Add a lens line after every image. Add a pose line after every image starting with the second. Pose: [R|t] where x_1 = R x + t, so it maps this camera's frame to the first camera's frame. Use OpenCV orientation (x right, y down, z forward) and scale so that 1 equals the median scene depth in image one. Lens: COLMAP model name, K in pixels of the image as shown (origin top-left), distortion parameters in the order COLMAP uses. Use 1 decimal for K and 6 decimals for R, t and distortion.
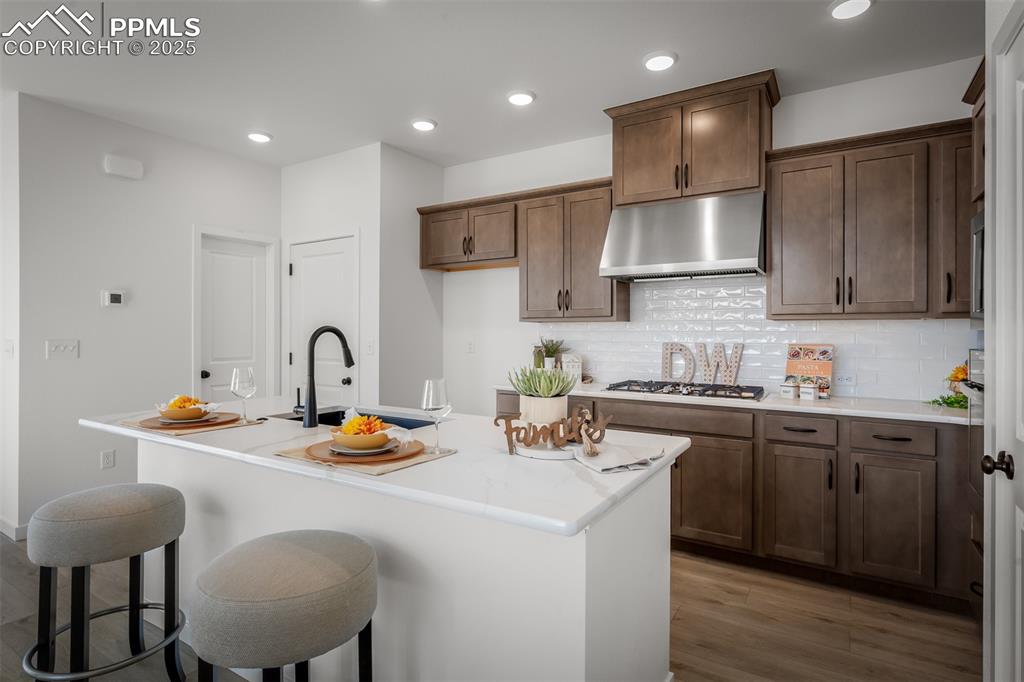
lens RADIAL K [[522.7, 0, 515.9], [0, 522.7, 334.7], [0, 0, 1]] dist [-0.000919, 0.000871]
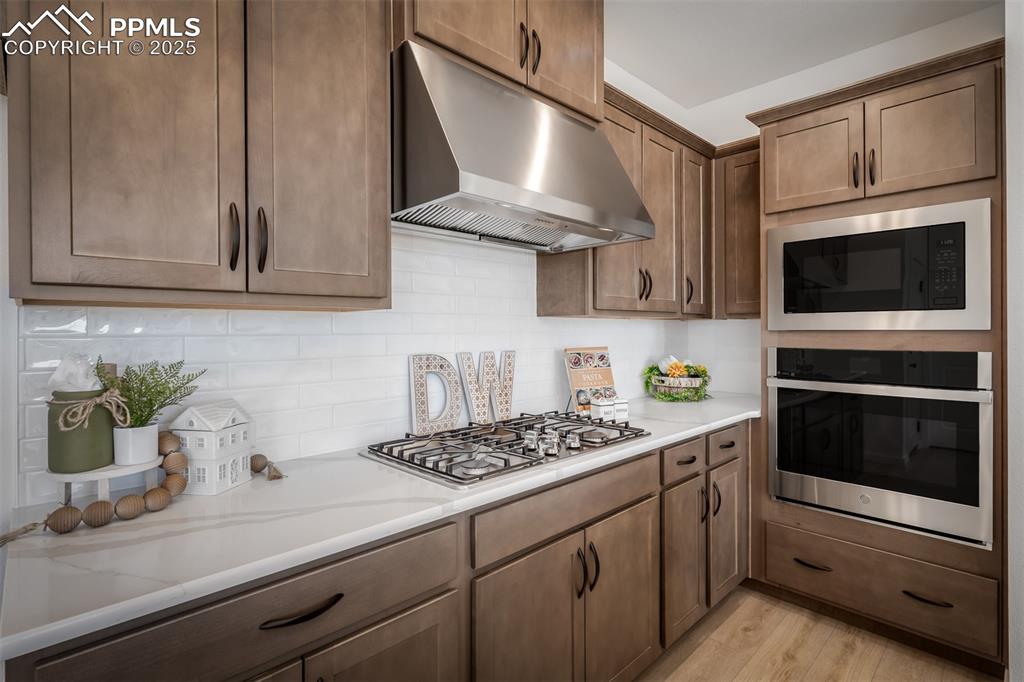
lens RADIAL K [[495.8, 0, 510.2], [0, 495.8, 330.0], [0, 0, 1]] dist [-0.004149, 0.001422]
pose [[0.247519, -0.007846, 0.968851, -0.186190], [0.004067, 0.999967, 0.007059, -0.013764], [-0.968875, 0.002193, 0.247543, 0.885062]]
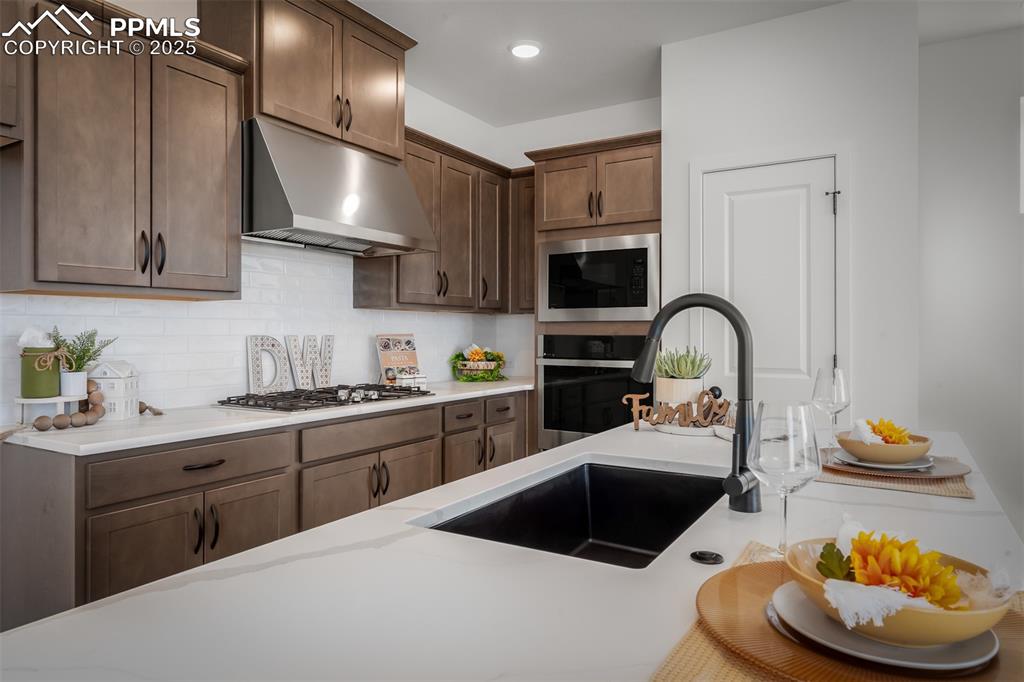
lens RADIAL K [[648.1, 0, 509.5], [0, 648.1, 331.6], [0, 0, 1]] dist [-0.001828, 0.001401]
pose [[-0.003059, -0.006514, 0.999974, -0.610426], [-0.003161, 0.999974, 0.006504, 0.004432], [-0.999990, -0.003141, -0.003079, 0.757072]]
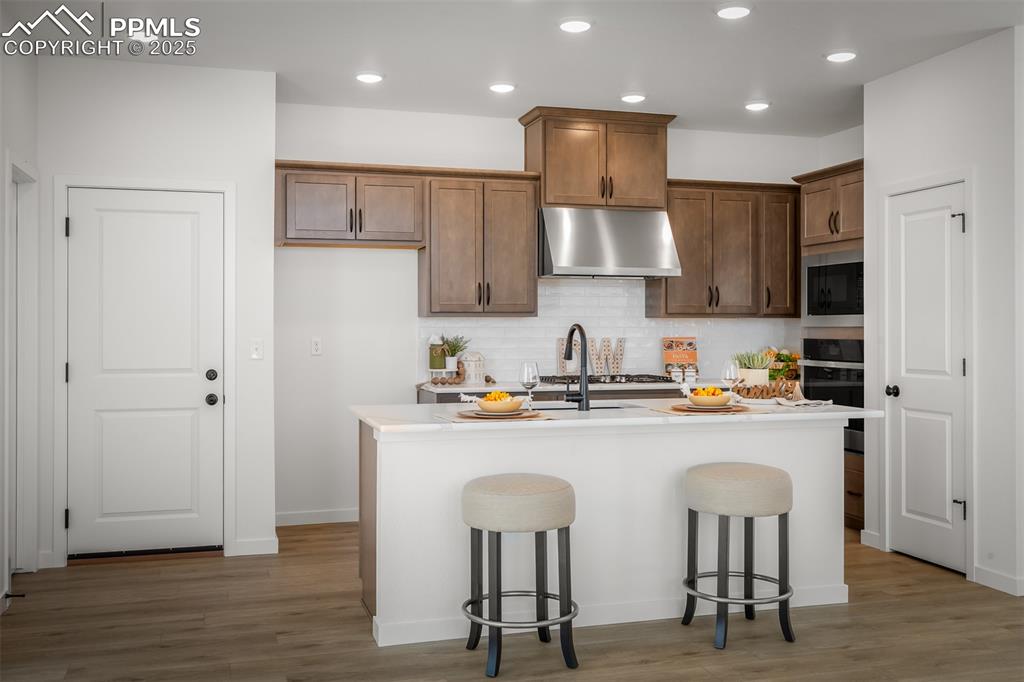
lens RADIAL K [[967.4, 0, 509.0], [0, 967.4, 332.8], [0, 0, 1]] dist [0.021292, 0.000000]
pose [[0.664712, -0.008943, 0.747046, -1.338675], [0.002771, 0.999951, 0.009505, -0.015103], [-0.747094, -0.004248, 0.664704, -0.203528]]
